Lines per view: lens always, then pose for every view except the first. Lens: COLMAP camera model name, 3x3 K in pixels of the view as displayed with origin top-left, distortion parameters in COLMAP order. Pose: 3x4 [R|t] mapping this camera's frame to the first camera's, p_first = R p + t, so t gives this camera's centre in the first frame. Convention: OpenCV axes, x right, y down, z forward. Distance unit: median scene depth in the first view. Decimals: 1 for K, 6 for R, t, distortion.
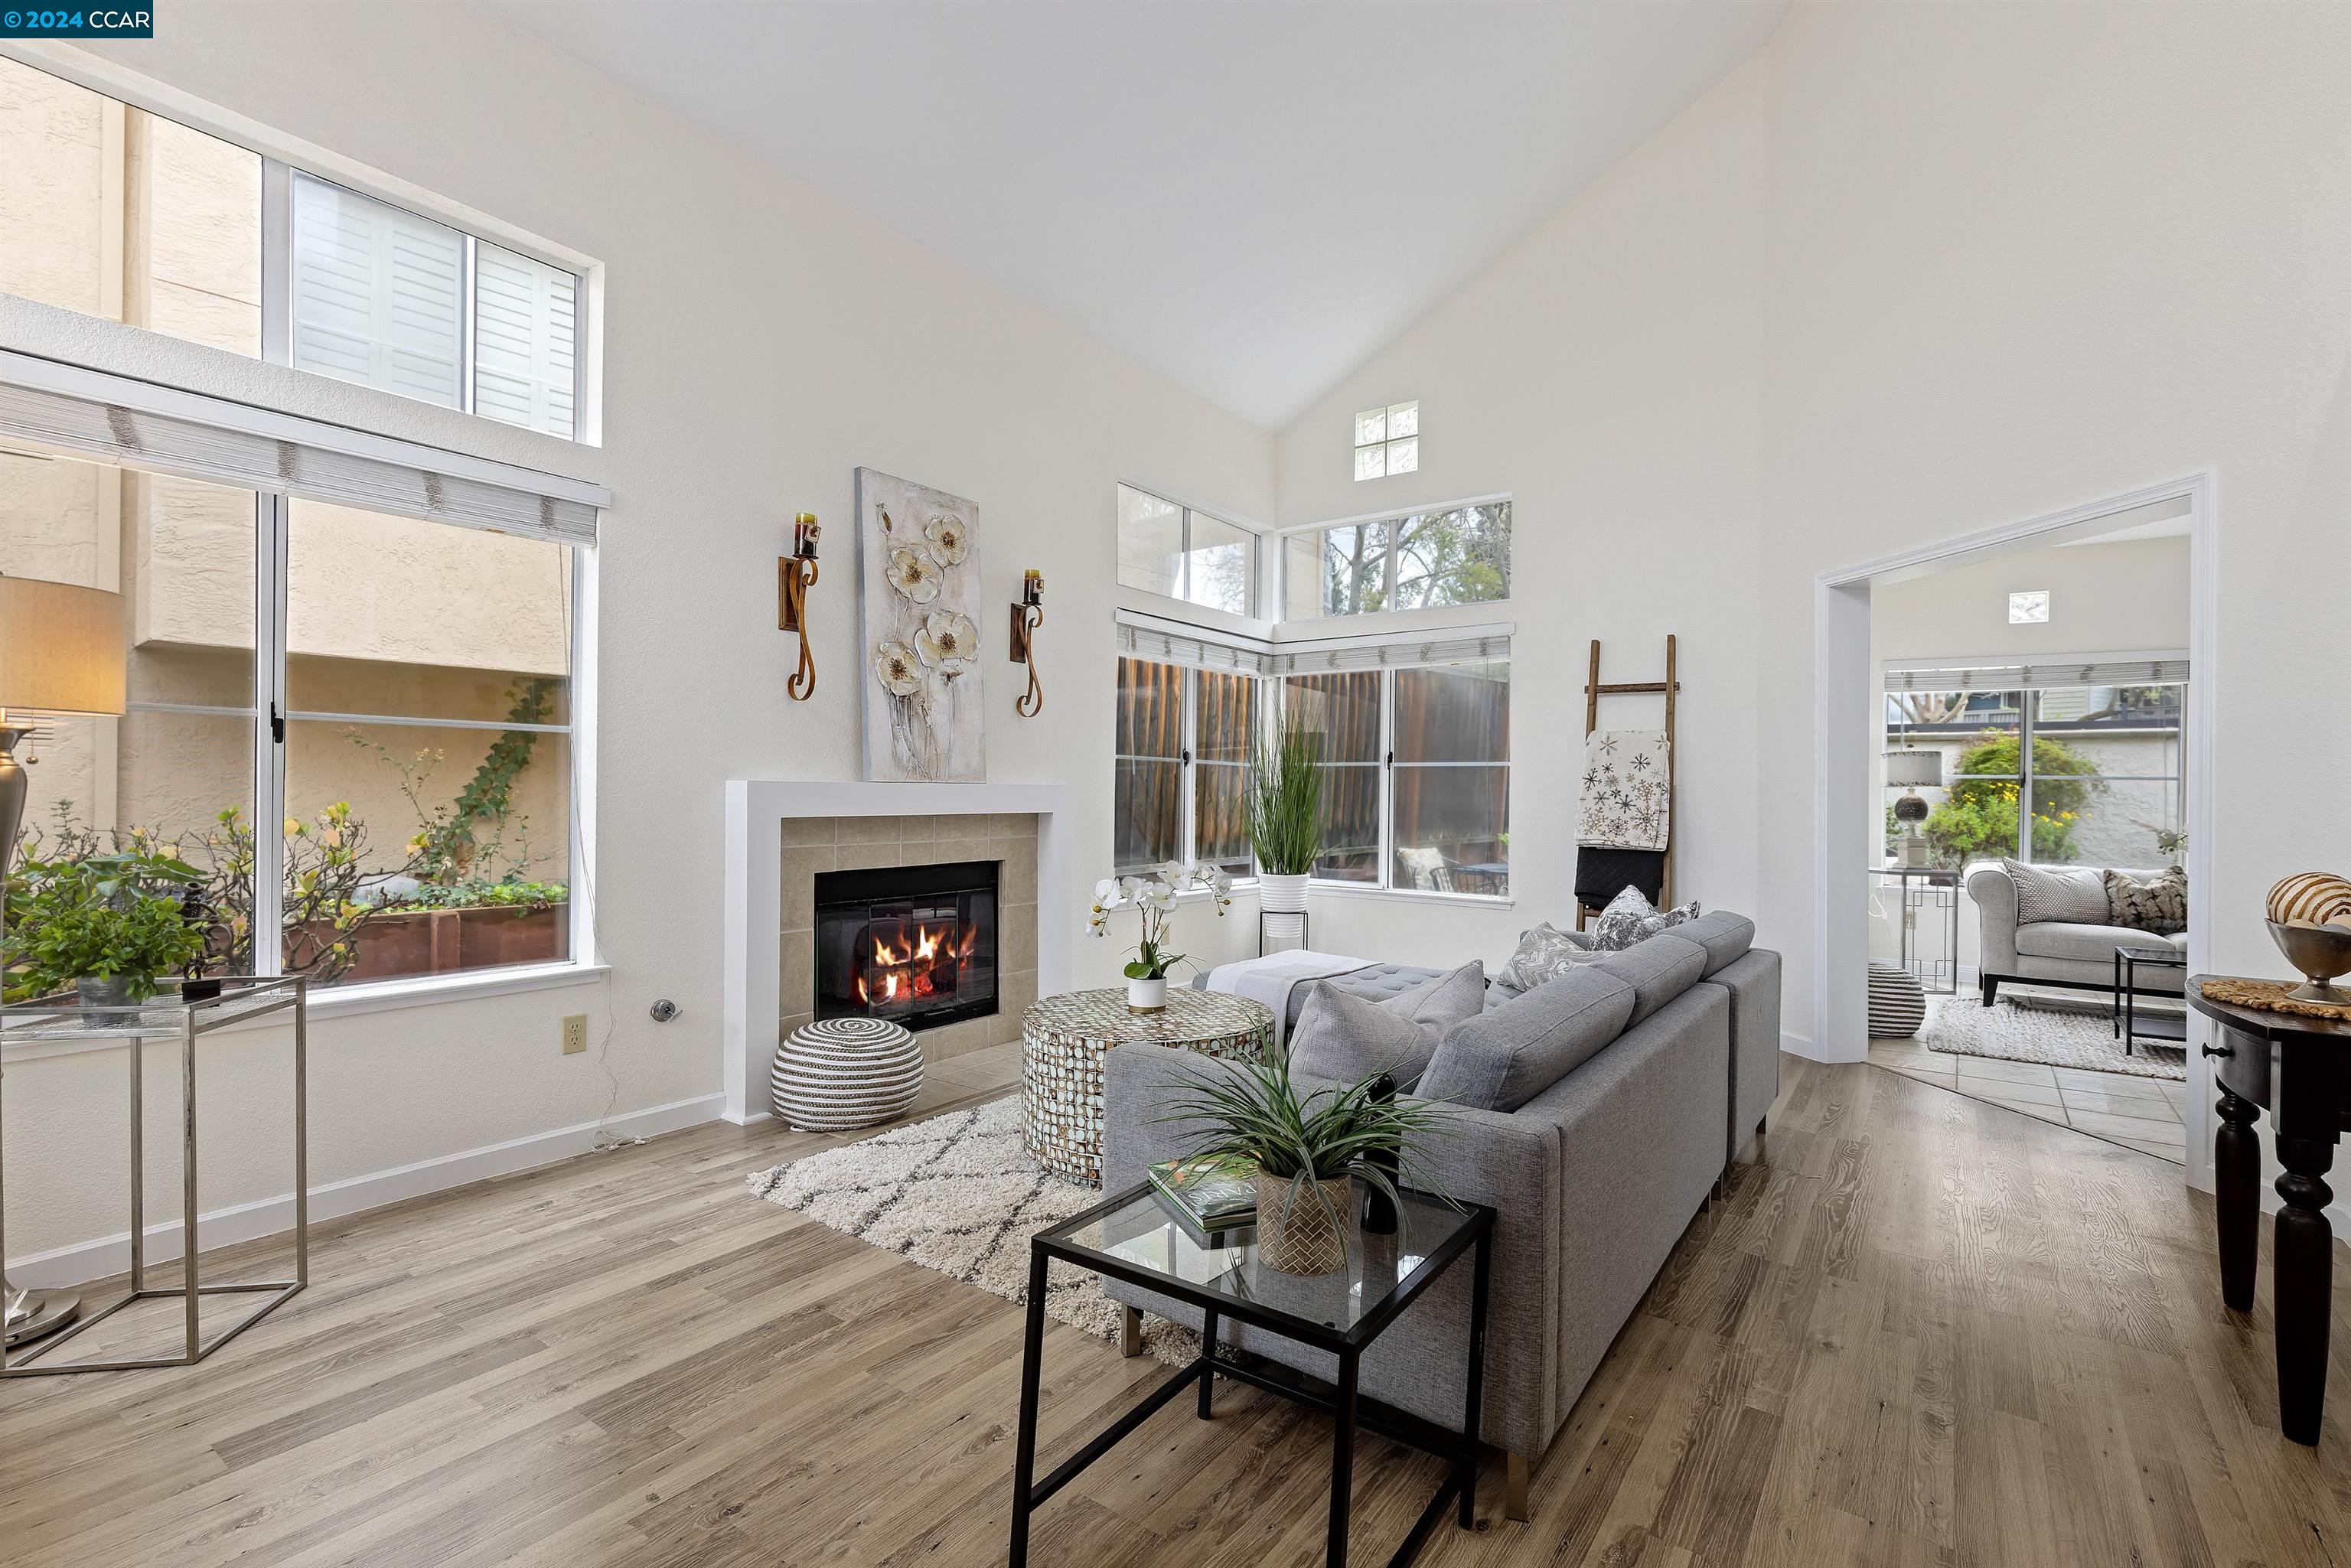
lens RADIAL K [[1103.5, 0, 1172.6], [0, 1103.5, 831.9], [0, 0, 1]] dist [-0.001712, -0.000910]
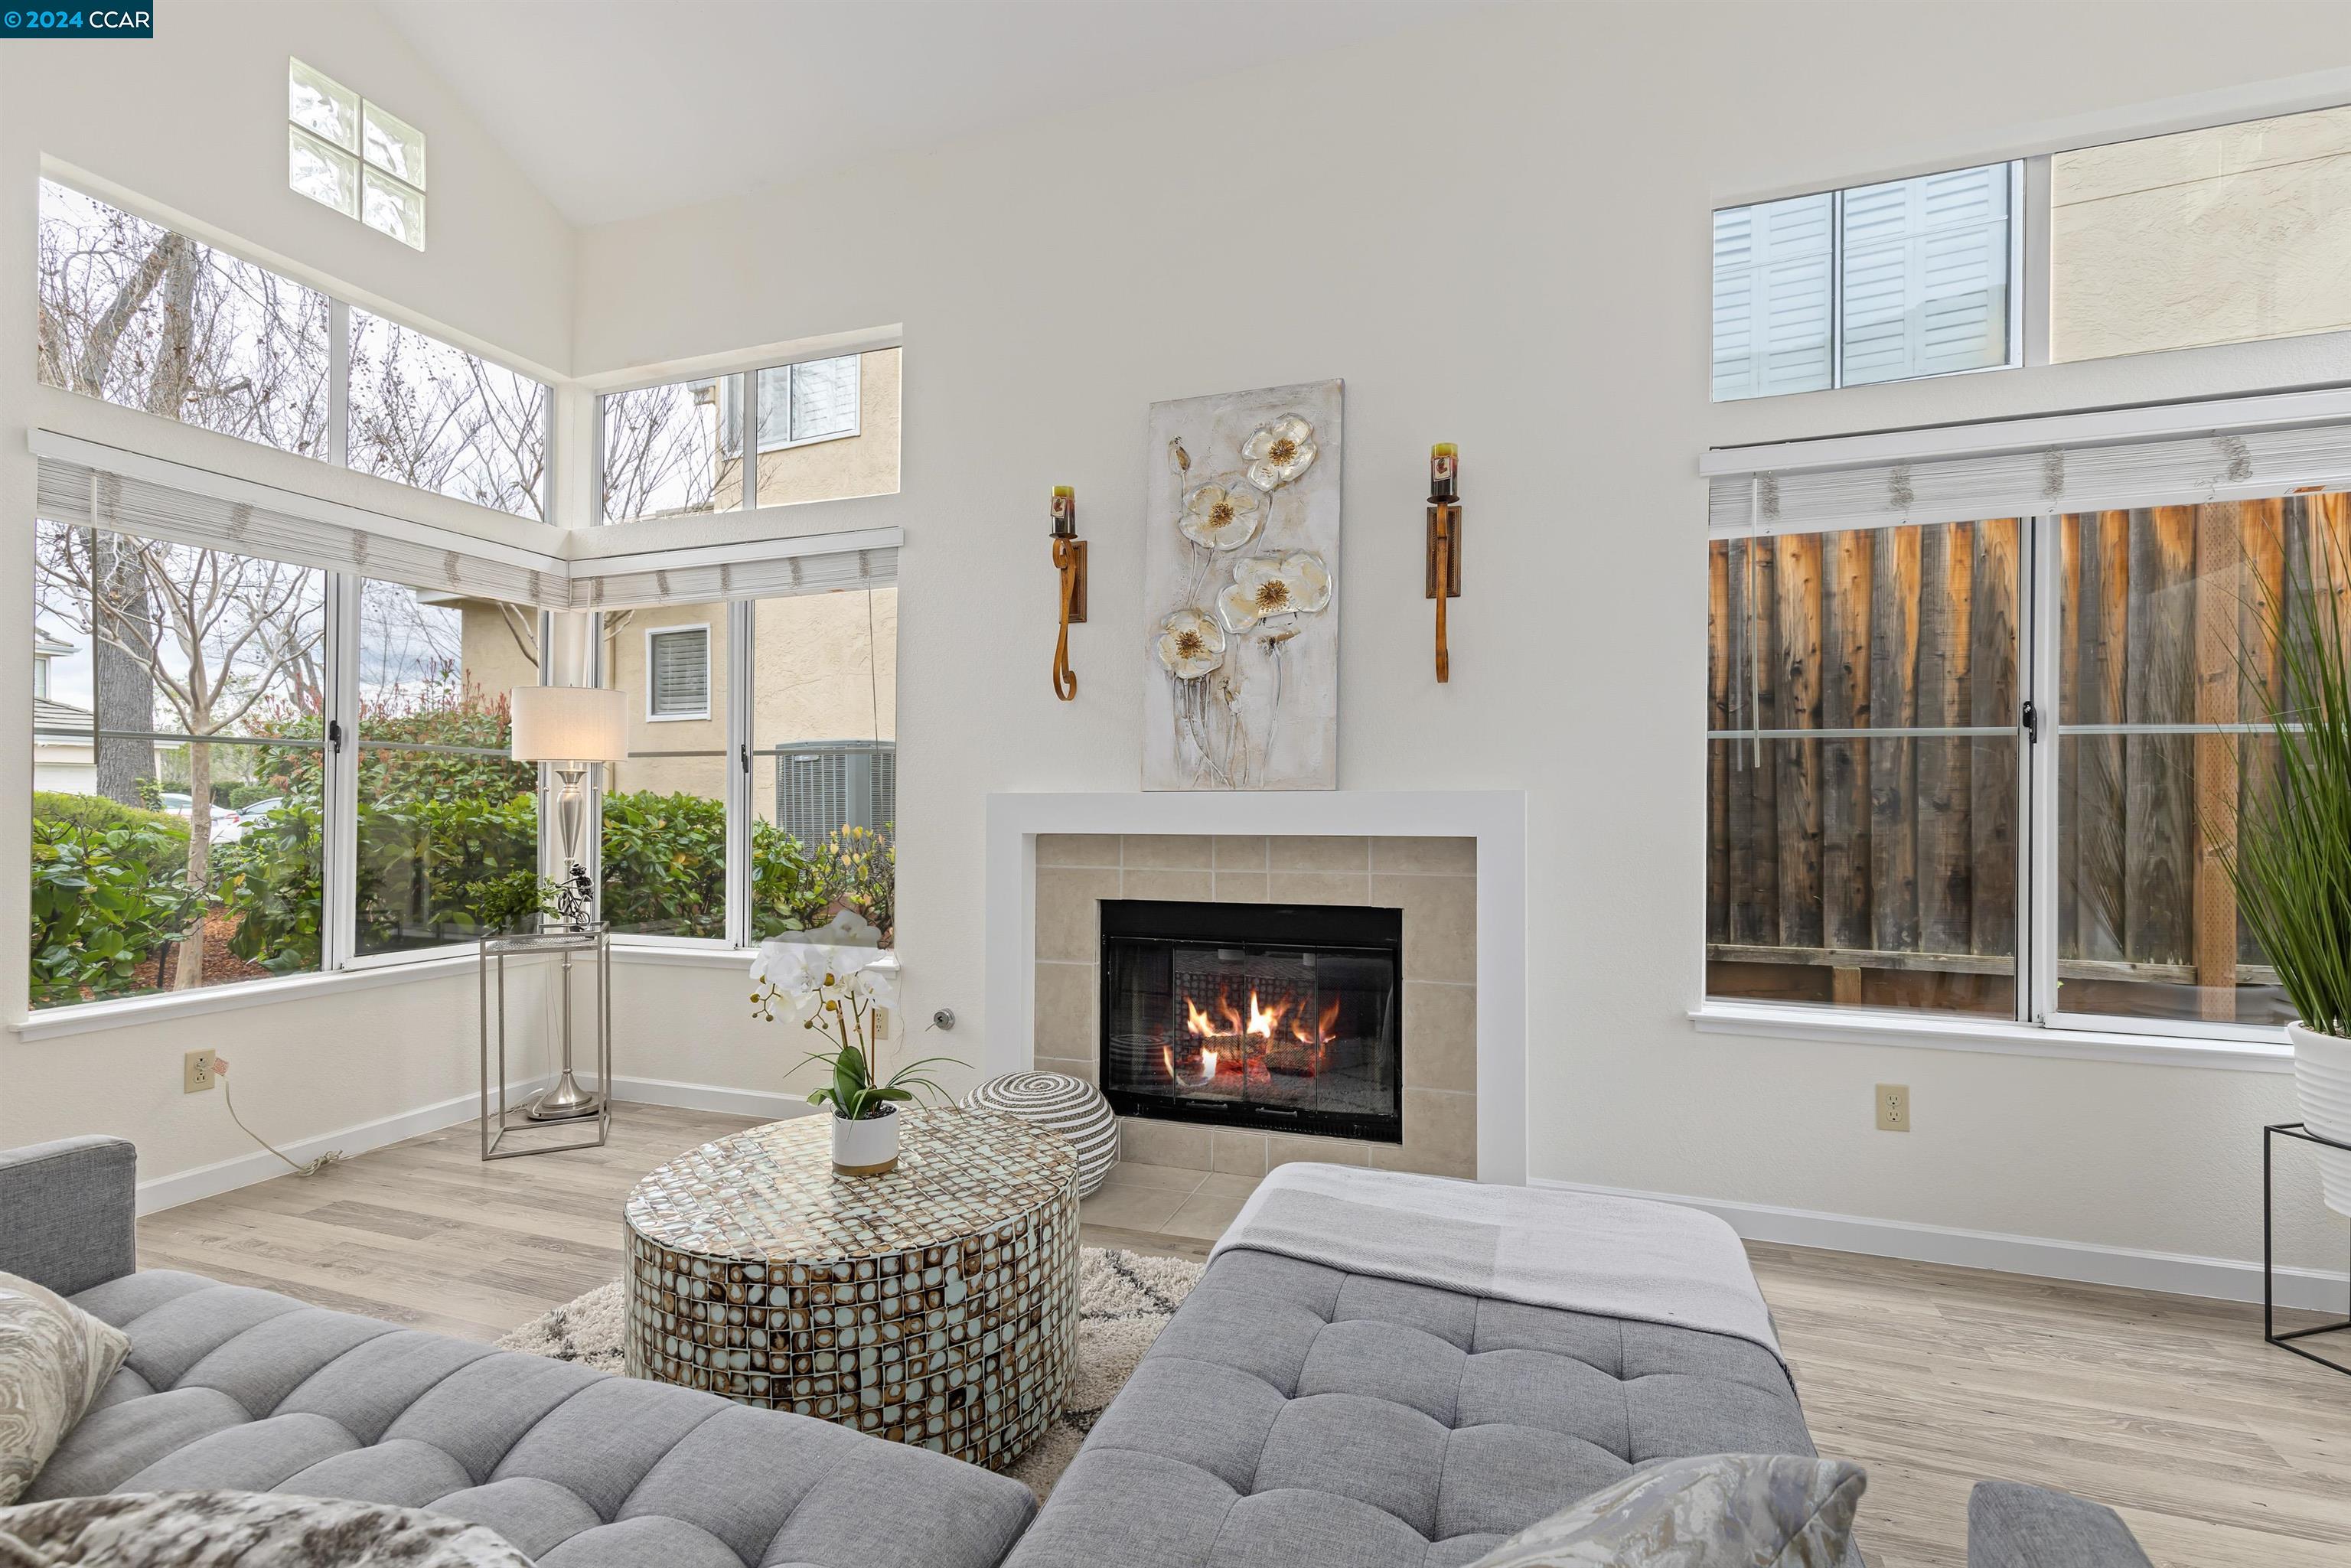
lens RADIAL K [[1094.7, 0, 1215.5], [0, 1094.7, 786.5], [0, 0, 1]] dist [0.037839, -0.000118]
pose [[0.237247, -0.024197, -0.971148, 0.489303], [-0.040242, 0.998587, -0.034711, -0.023001], [0.970616, 0.047316, 0.235938, 0.835721]]
